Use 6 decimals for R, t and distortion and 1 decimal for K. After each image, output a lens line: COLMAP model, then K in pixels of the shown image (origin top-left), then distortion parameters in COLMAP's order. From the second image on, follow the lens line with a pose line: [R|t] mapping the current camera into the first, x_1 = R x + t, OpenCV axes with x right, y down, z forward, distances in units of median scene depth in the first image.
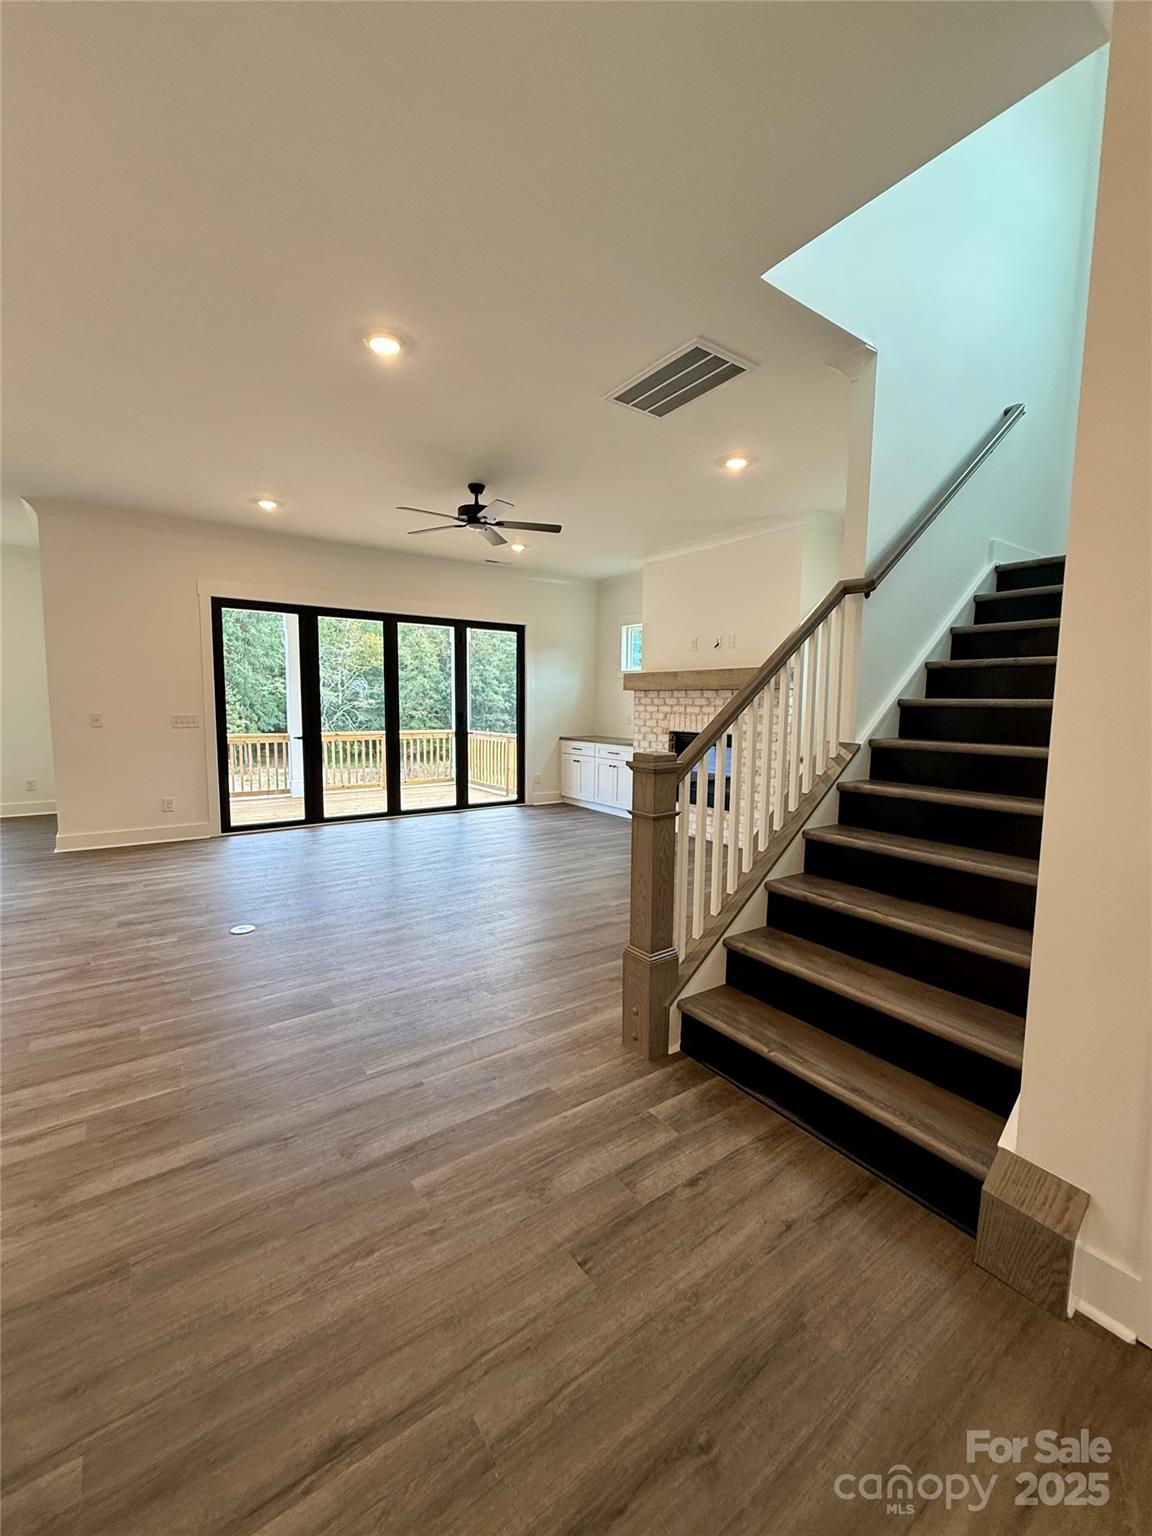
lens RADIAL K [[638.1, 0, 573.8], [0, 638.1, 762.1], [0, 0, 1]] dist [-0.000007, 0.000042]
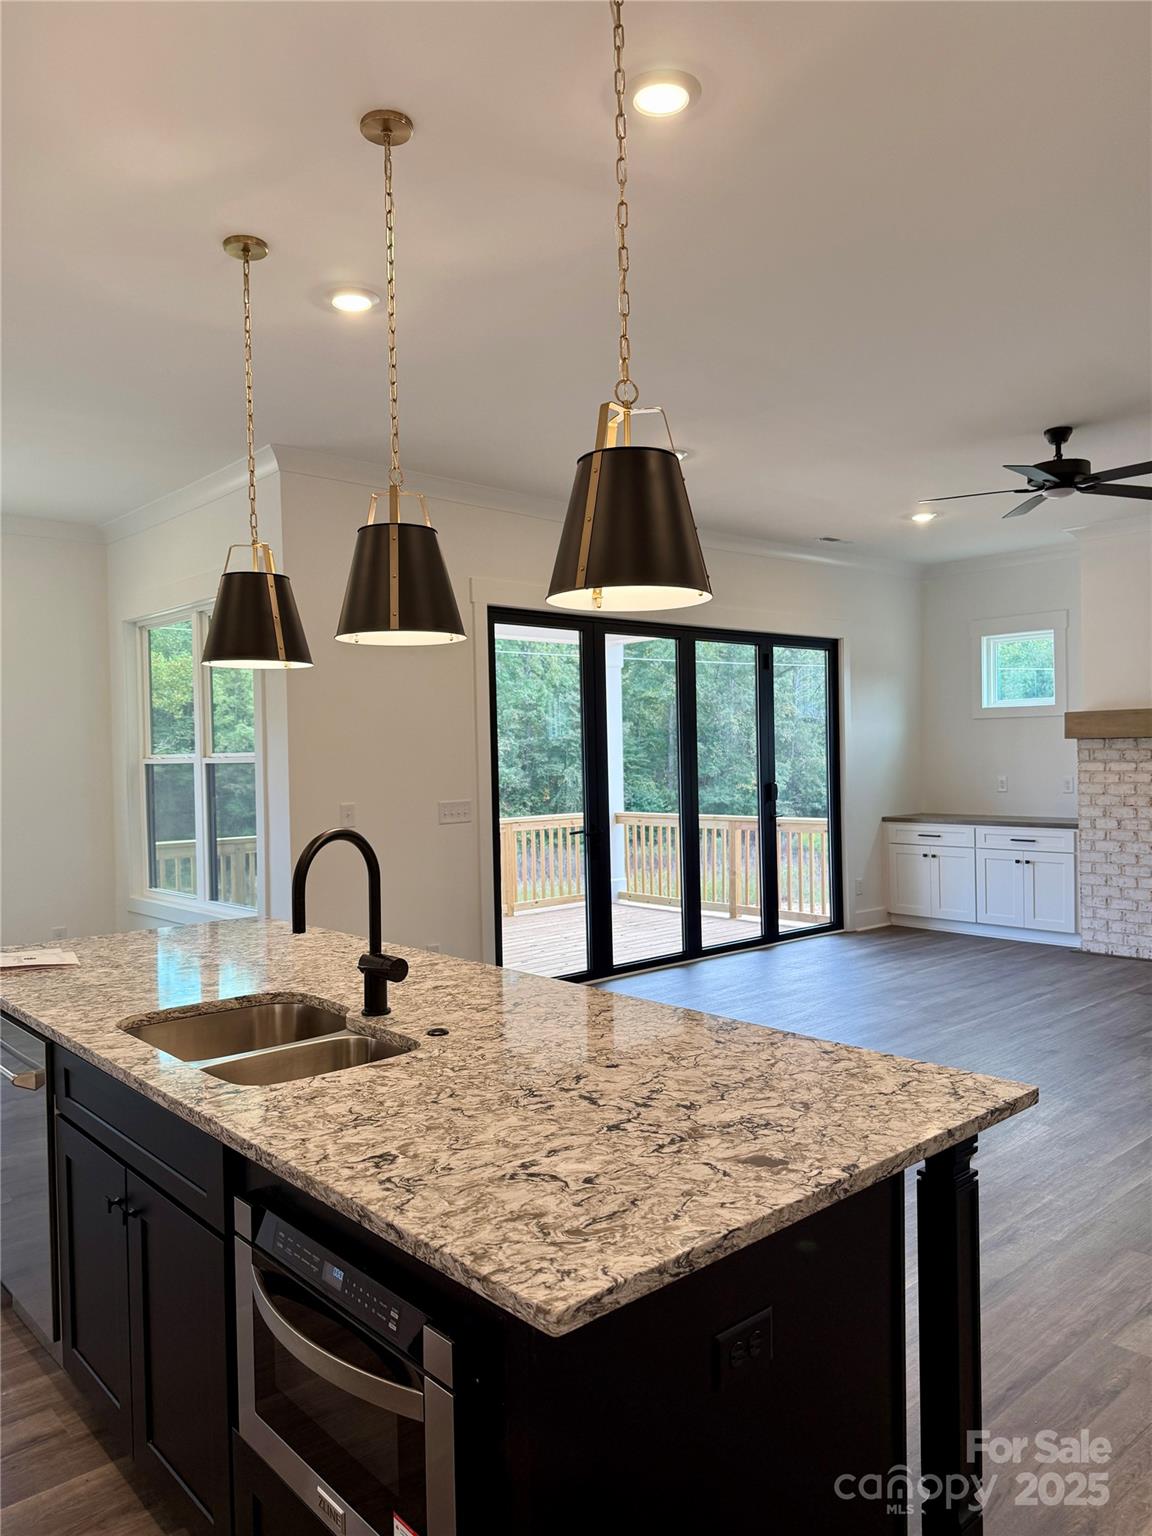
lens RADIAL K [[1074.5, 0, 572.7], [0, 1074.5, 773.3], [0, 0, 1]] dist [0.099729, -0.170144]
pose [[0.993213, -0.032284, 0.111744, -0.523632], [0.041010, 0.996211, -0.076696, -0.016640], [-0.108844, 0.080759, 0.990773, -0.004419]]
